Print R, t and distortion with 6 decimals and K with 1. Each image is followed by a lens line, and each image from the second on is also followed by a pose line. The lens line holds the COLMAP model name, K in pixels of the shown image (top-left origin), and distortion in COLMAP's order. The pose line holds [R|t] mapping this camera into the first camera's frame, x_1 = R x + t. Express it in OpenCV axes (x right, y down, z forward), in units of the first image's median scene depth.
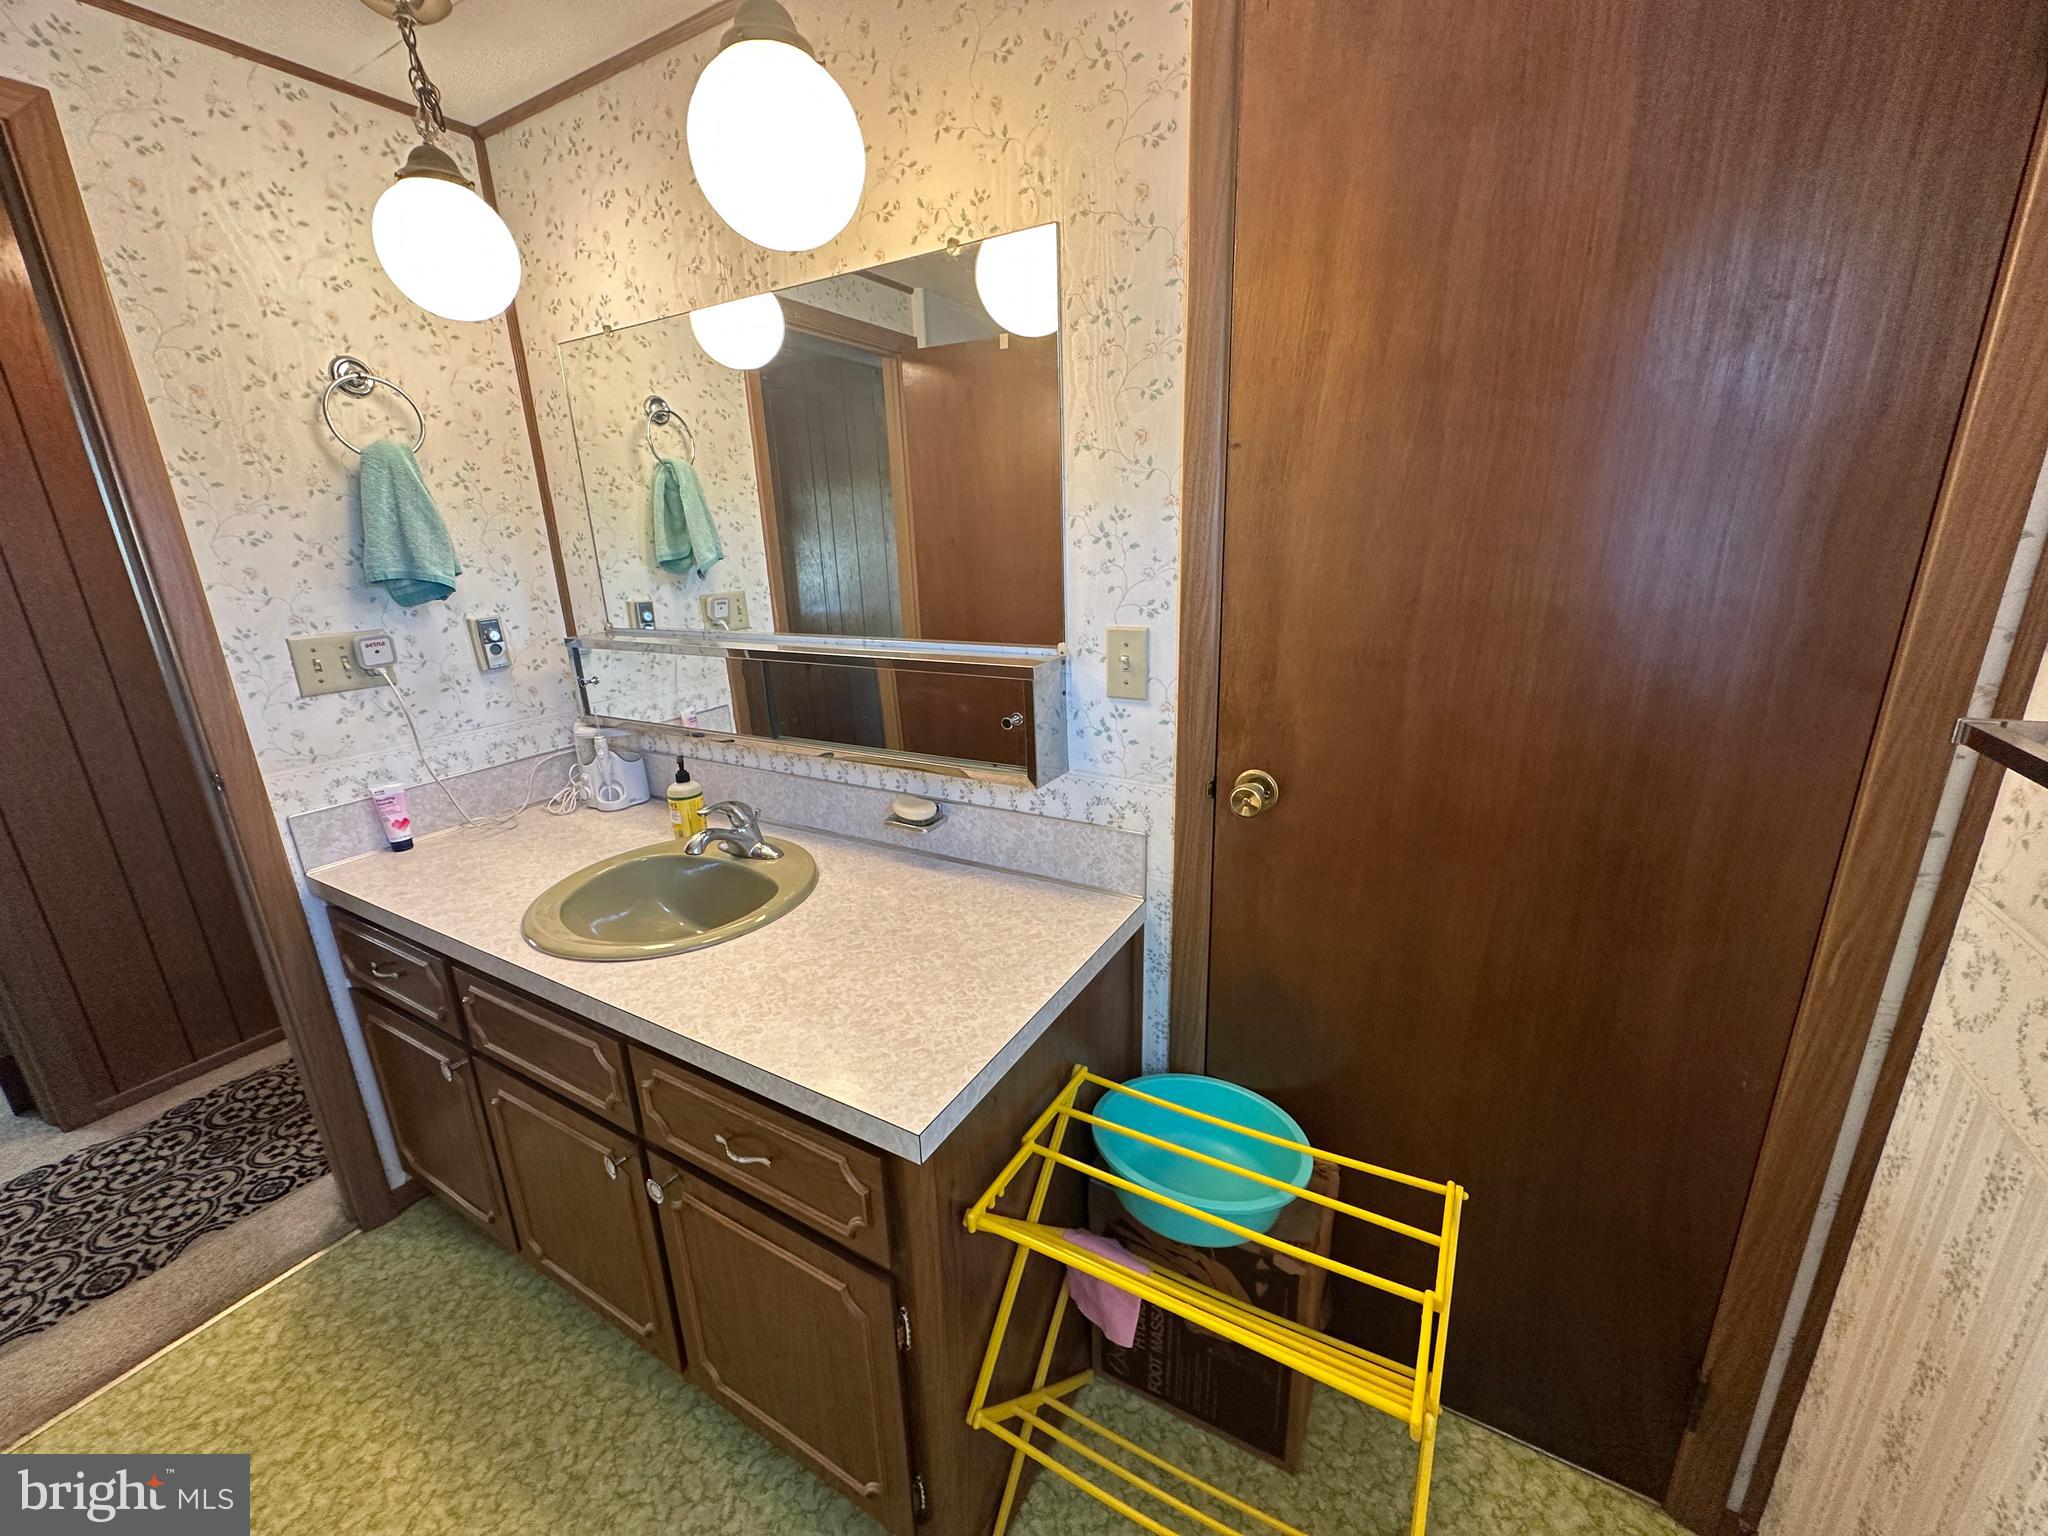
lens RADIAL K [[814.7, 0, 1022.8], [0, 814.7, 767.1], [0, 0, 1]] dist [-0.004914, 0.001263]
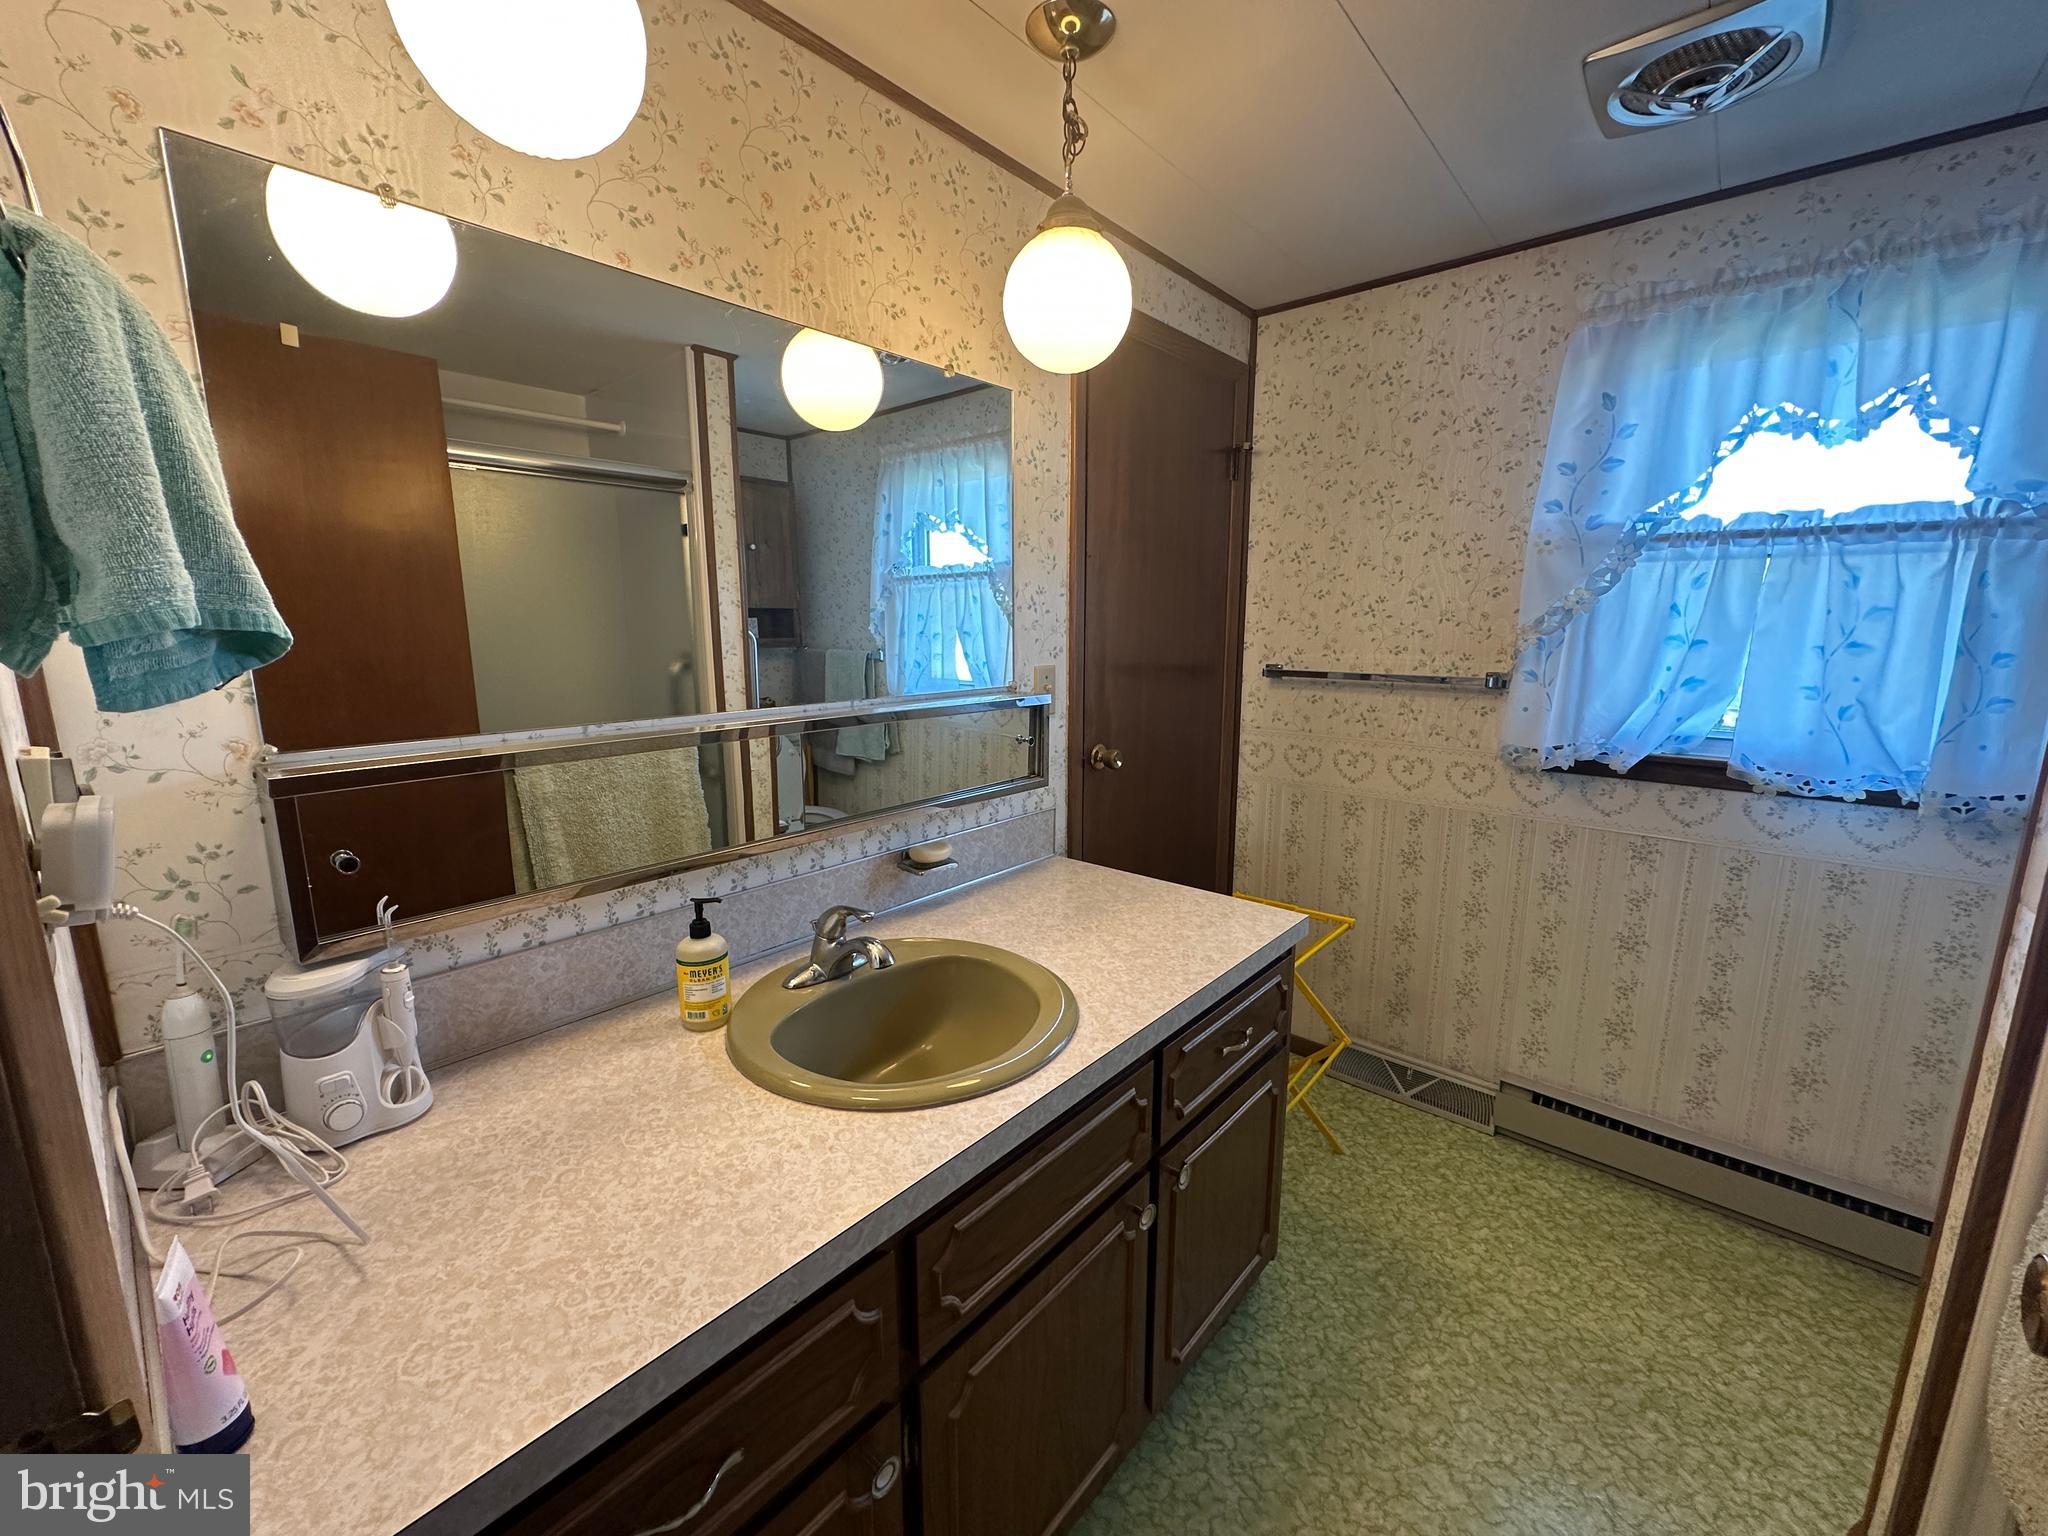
lens RADIAL K [[814.7, 0, 1022.8], [0, 814.7, 767.1], [0, 0, 1]] dist [-0.004914, 0.001263]
pose [[0.199648, -0.139297, 0.969916, -1.444360], [0.281869, 0.956170, 0.079303, -0.135635], [-0.938451, 0.257556, 0.230161, 0.813209]]
